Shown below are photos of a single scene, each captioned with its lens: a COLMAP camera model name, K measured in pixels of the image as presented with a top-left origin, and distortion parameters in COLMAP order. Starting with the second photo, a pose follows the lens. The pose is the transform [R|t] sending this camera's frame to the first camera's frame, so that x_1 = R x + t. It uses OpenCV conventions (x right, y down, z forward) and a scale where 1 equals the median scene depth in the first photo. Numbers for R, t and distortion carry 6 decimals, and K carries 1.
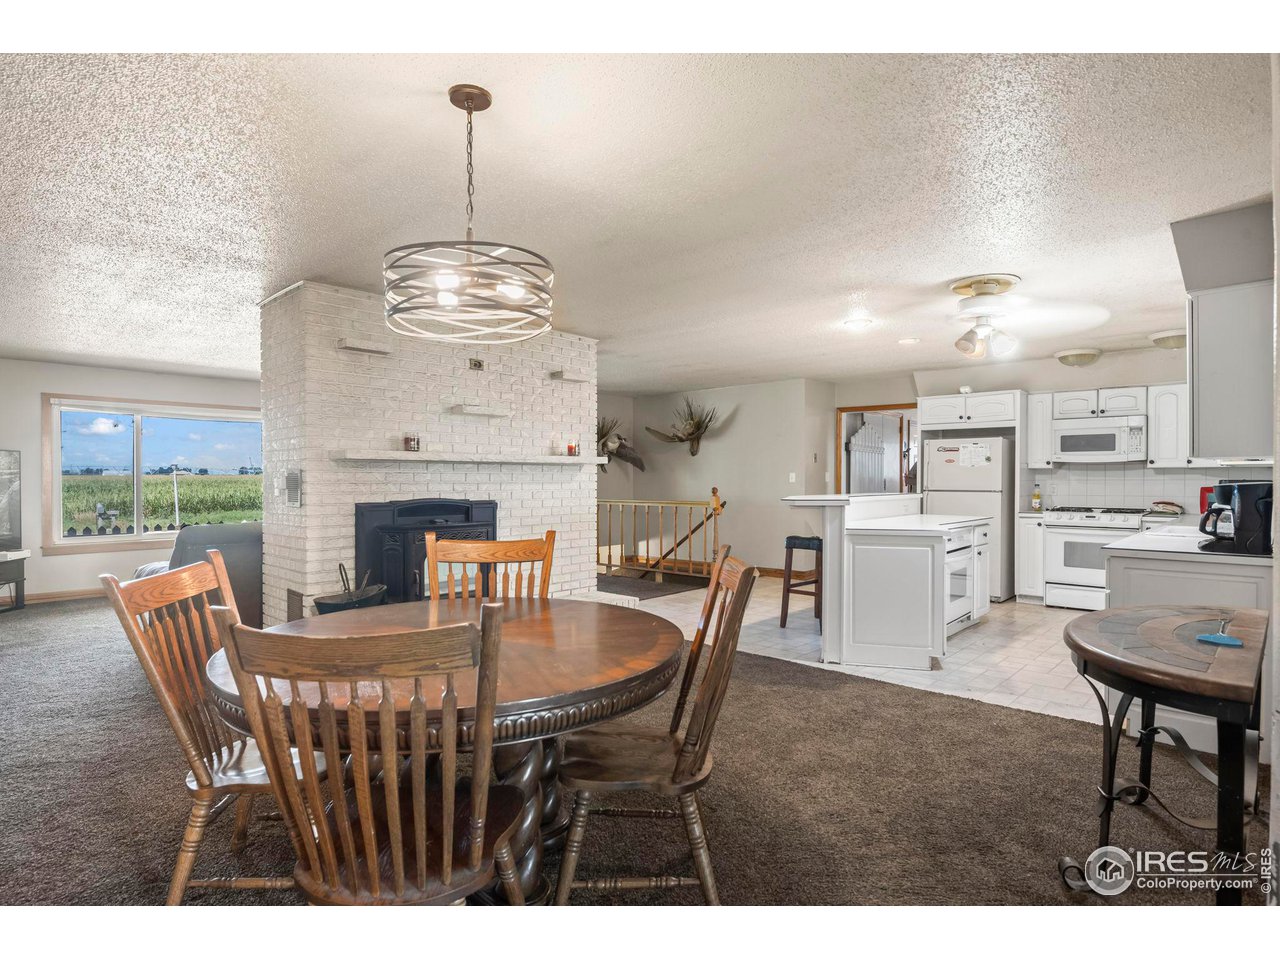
lens RADIAL K [[700.1, 0, 635.8], [0, 700.1, 485.5], [0, 0, 1]] dist [-0.005350, -0.000711]
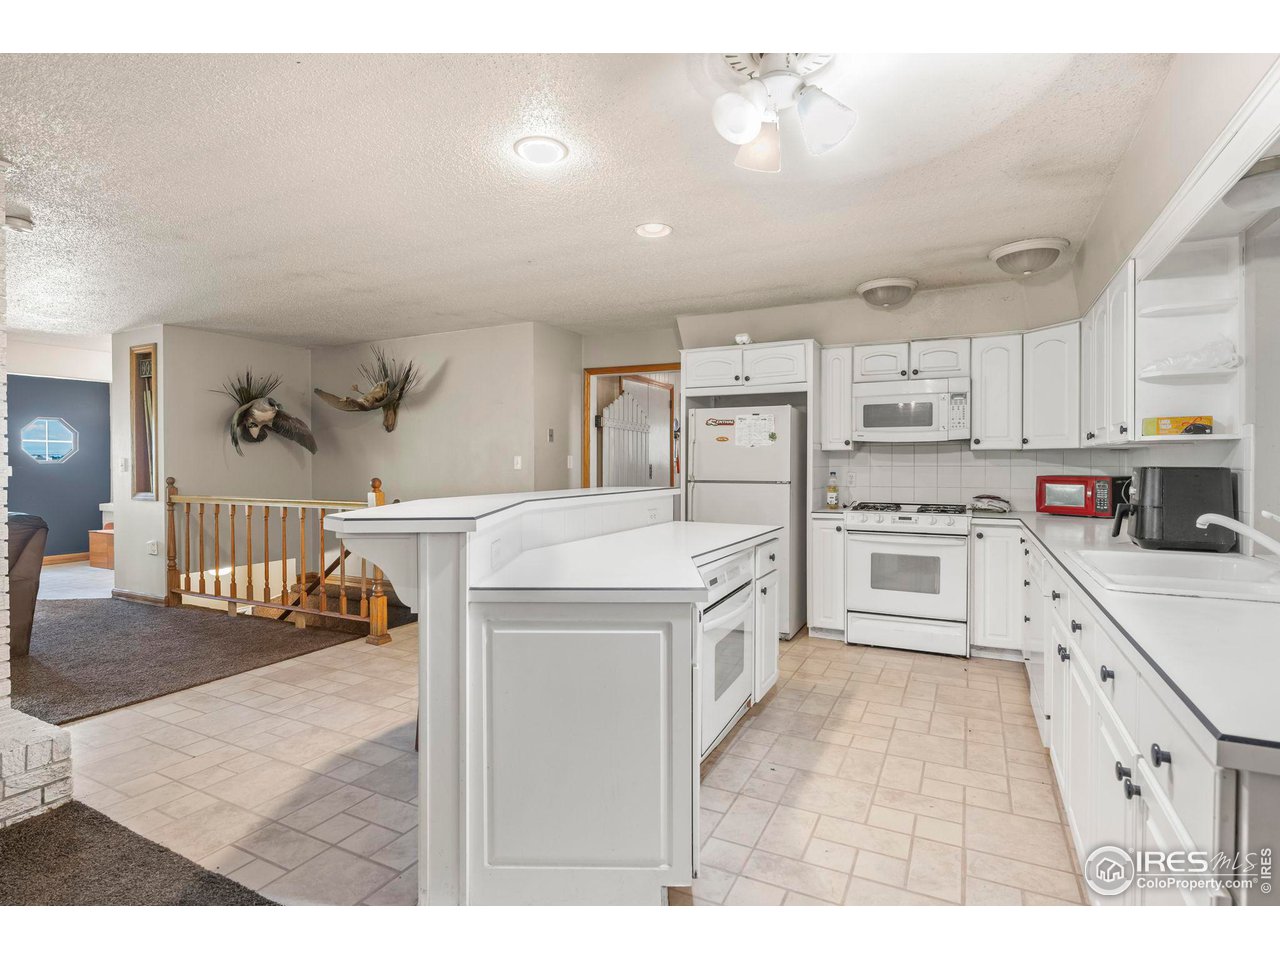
lens RADIAL K [[649.2, 0, 645.8], [0, 649.2, 471.2], [0, 0, 1]] dist [-0.002371, -0.000763]
pose [[0.958826, -0.002963, 0.283977, 0.200361], [0.002429, 0.999995, 0.002233, -0.004805], [-0.283983, -0.001451, 0.958828, 0.418666]]
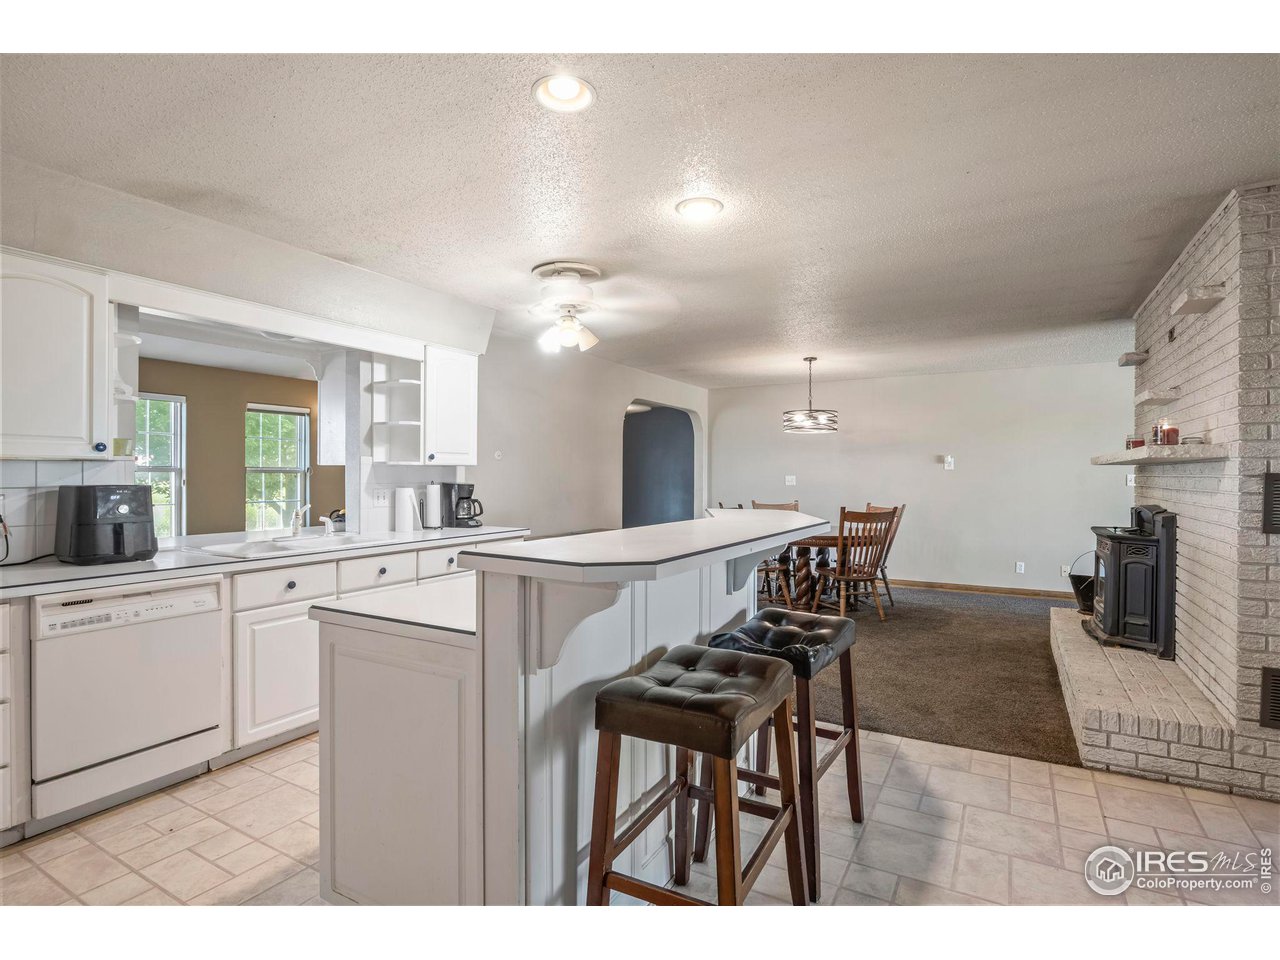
lens RADIAL K [[649.2, 0, 641.0], [0, 649.2, 482.9], [0, 0, 1]] dist [-0.002371, -0.000763]
pose [[-0.970849, 0.008337, -0.239549, 0.375711], [0.001781, 0.999618, 0.027574, -0.019267], [0.239687, 0.026344, -0.970493, 1.165419]]
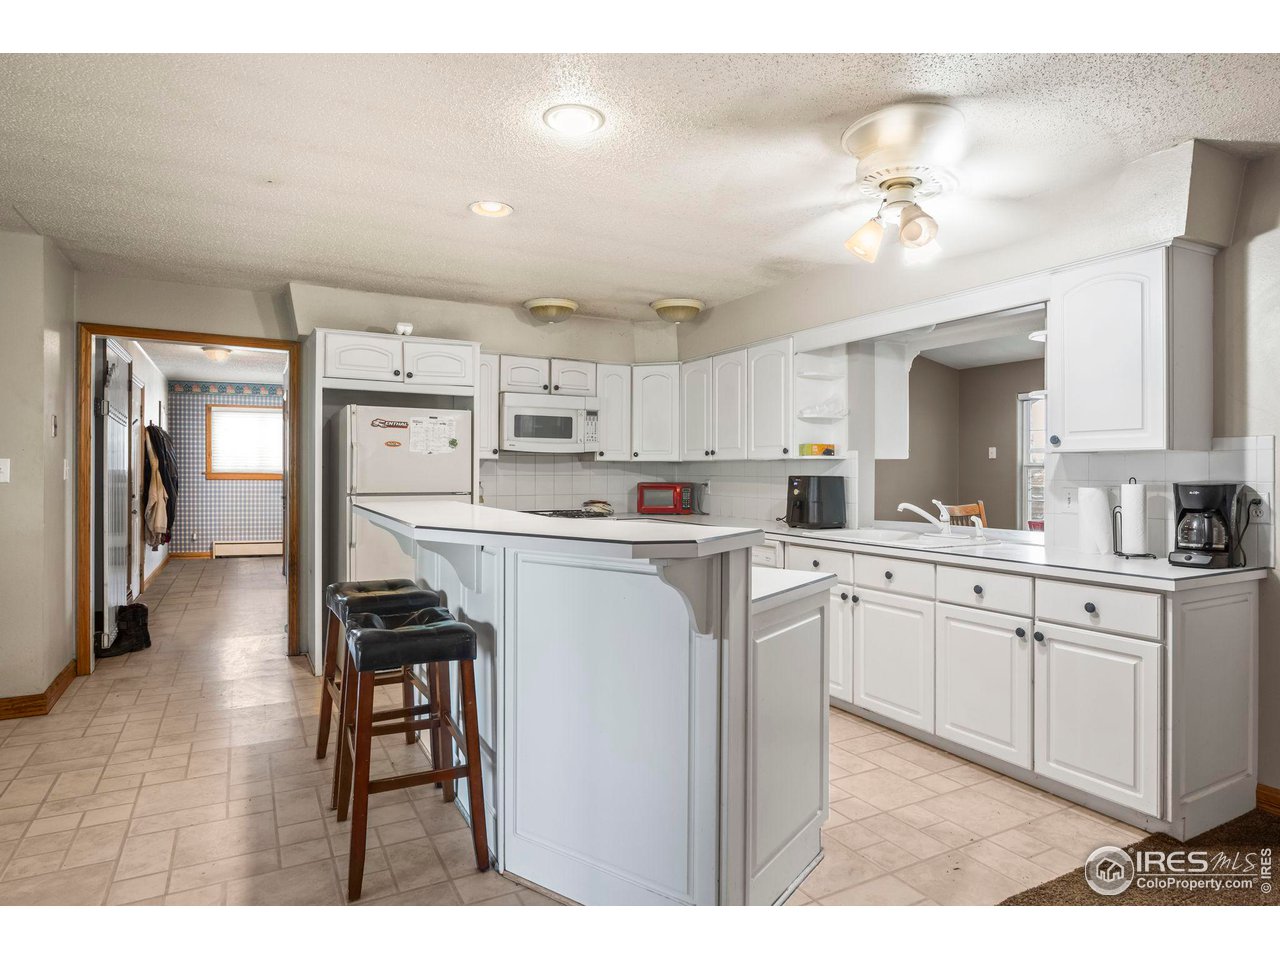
lens RADIAL K [[737.9, 0, 635.5], [0, 737.9, 471.7], [0, 0, 1]] dist [-0.007085, -0.001178]
pose [[0.310663, 0.001233, 0.950519, -0.085678], [0.006487, 0.999973, -0.003417, -0.008426], [-0.950498, 0.007228, 0.310646, 0.641386]]
